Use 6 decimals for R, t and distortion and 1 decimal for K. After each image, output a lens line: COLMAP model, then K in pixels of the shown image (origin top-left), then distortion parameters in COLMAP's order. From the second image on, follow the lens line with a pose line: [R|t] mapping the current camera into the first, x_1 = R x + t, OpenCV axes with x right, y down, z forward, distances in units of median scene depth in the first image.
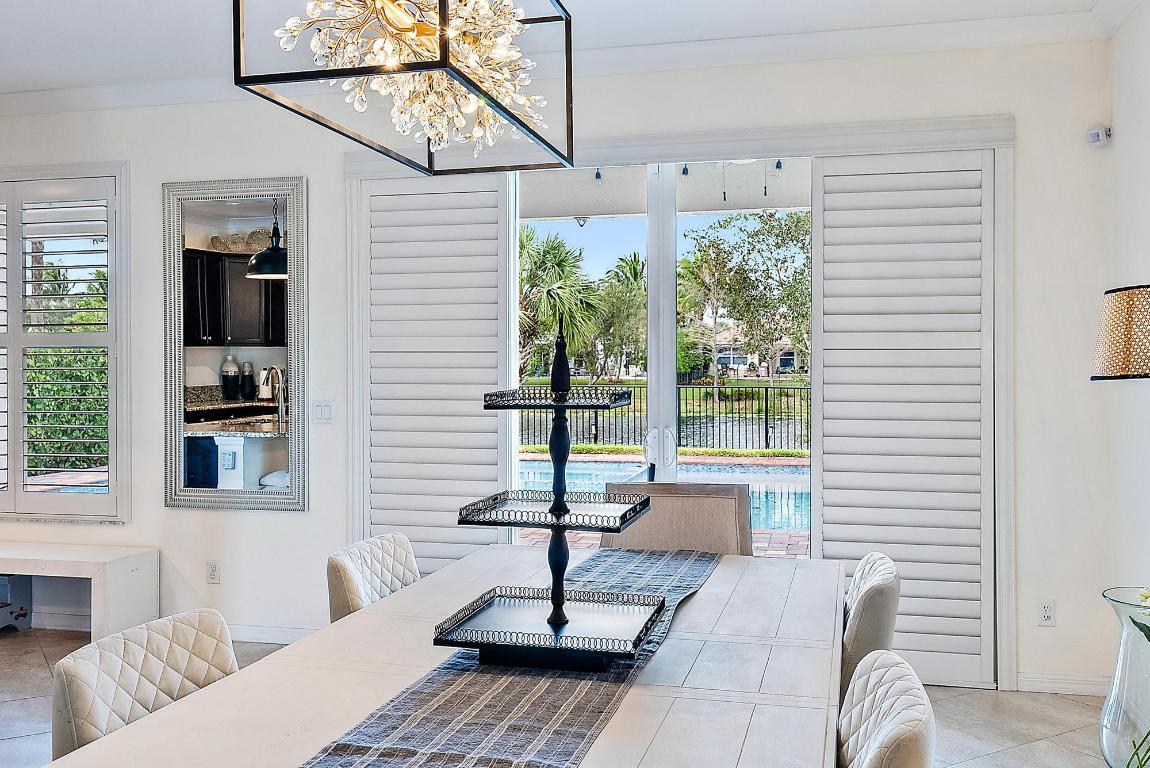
lens RADIAL K [[1110.8, 0, 575.0], [0, 1110.8, 384.0], [0, 0, 1]] dist [-0.015274, -0.013499]
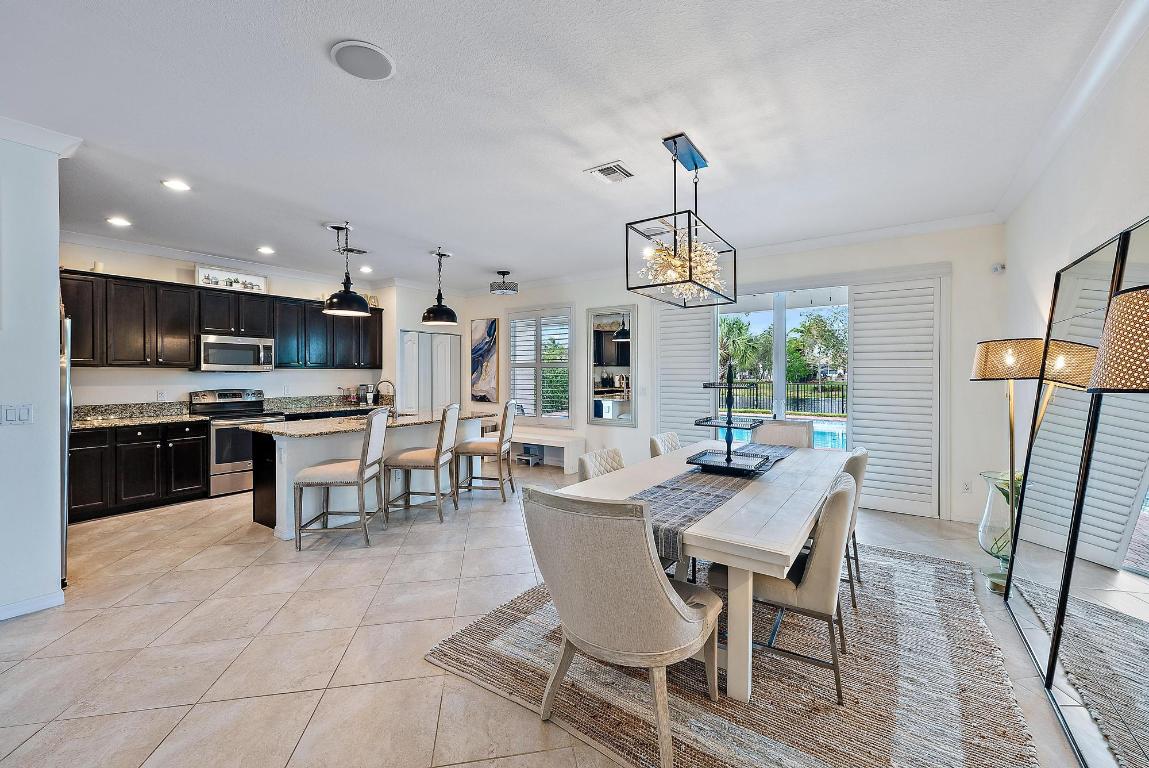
lens RADIAL K [[481.3, 0, 575.6], [0, 481.3, 371.7], [0, 0, 1]] dist [-0.000967, -0.000039]
pose [[0.940414, 0.000644, -0.340032, 0.015077], [-0.008068, 0.999759, -0.020421, 0.002830], [0.339937, 0.021948, 0.940192, -0.145185]]
